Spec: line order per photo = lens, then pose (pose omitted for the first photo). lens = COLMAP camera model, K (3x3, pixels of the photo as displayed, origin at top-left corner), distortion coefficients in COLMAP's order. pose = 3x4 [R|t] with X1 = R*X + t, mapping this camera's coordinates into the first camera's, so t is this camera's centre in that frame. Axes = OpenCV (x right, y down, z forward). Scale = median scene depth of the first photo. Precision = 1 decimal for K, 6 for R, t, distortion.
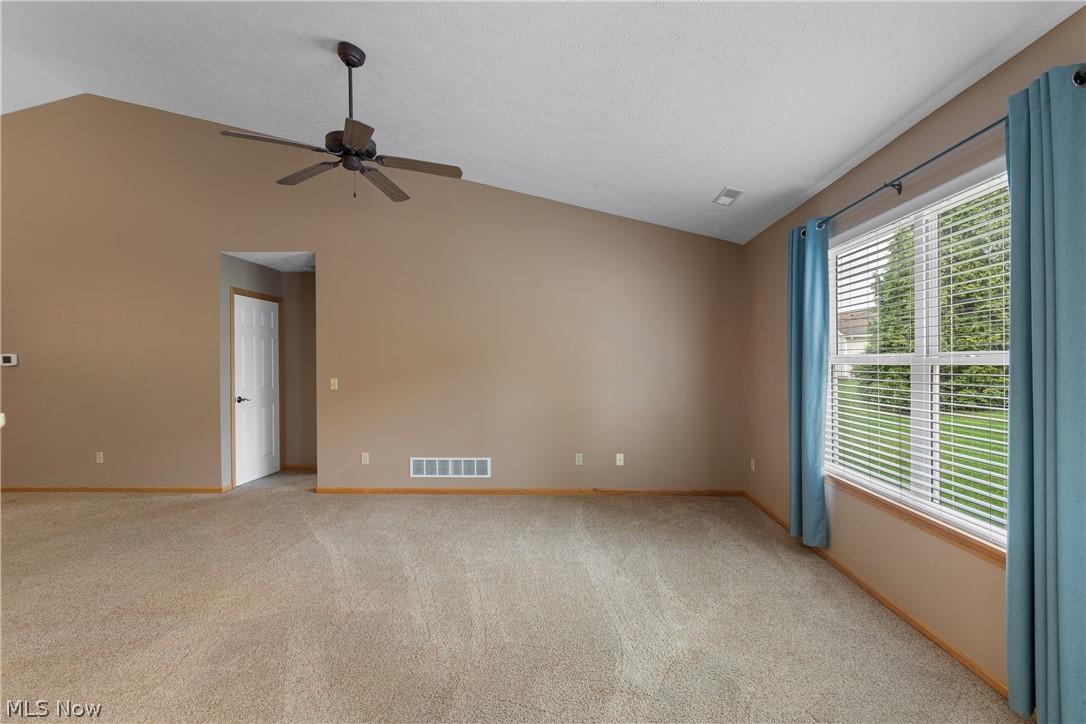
lens RADIAL K [[485.3, 0, 556.1], [0, 485.3, 366.0], [0, 0, 1]] dist [-0.000931, -0.000819]
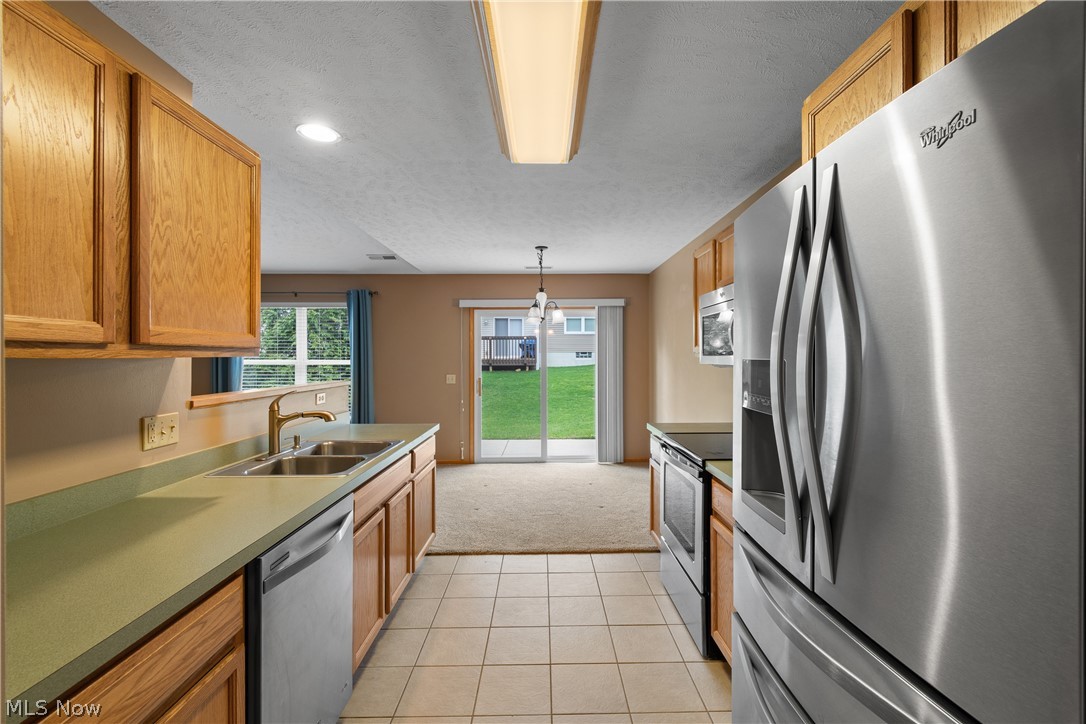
lens RADIAL K [[482.2, 0, 553.5], [0, 482.2, 357.7], [0, 0, 1]] dist [0.001093, -0.000368]
pose [[-0.063751, 0.003919, 0.997958, -1.046958], [0.008872, 0.999955, -0.003360, -0.010655], [-0.997926, 0.008640, -0.063783, -0.094649]]
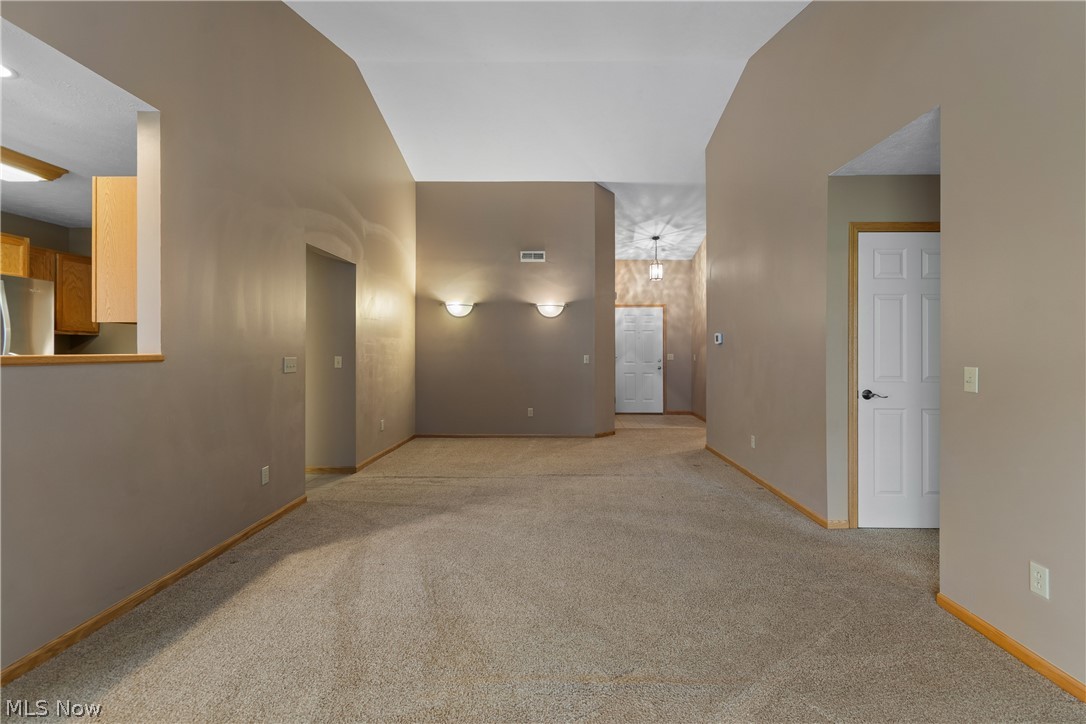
lens RADIAL K [[483.4, 0, 554.6], [0, 483.4, 346.2], [0, 0, 1]] dist [-0.000222, -0.000276]
pose [[0.026411, -0.000967, -0.999651, -0.024077], [-0.007703, 0.999970, -0.001170, 0.010211], [0.999621, 0.007732, 0.026403, 0.668248]]
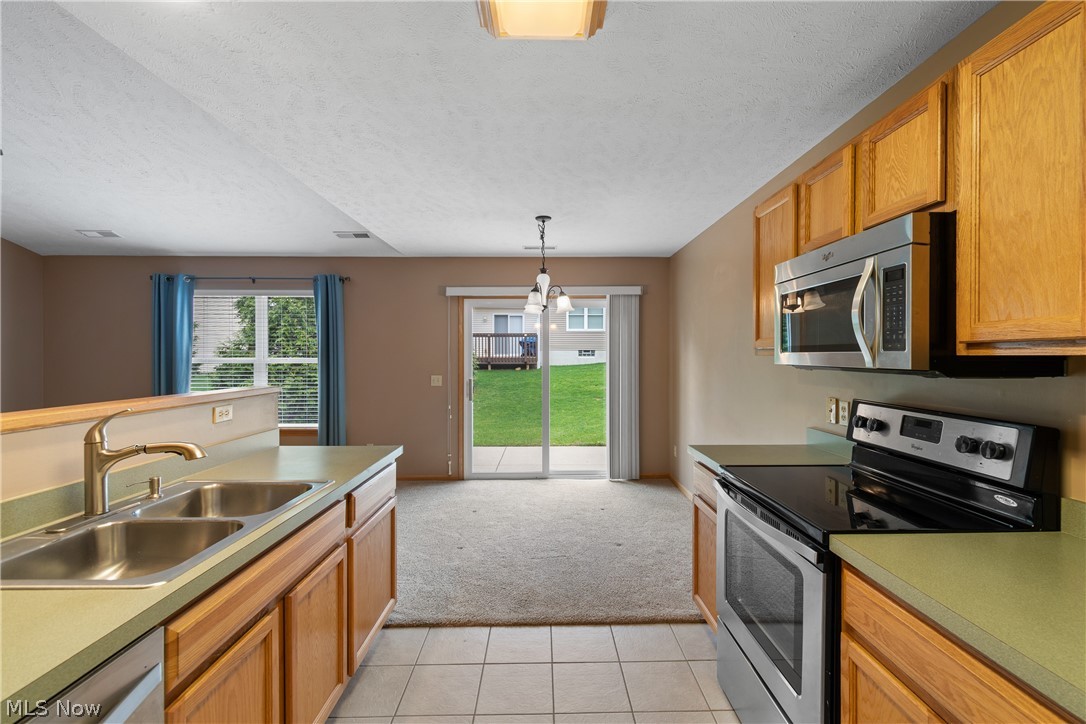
lens RADIAL K [[482.2, 0, 553.5], [0, 482.2, 357.7], [0, 0, 1]] dist [0.001093, -0.000368]
pose [[-0.061483, 0.000223, 0.998108, -0.834826], [0.006833, 0.999977, 0.000198, -0.010585], [-0.998085, 0.006832, -0.061483, -0.101814]]
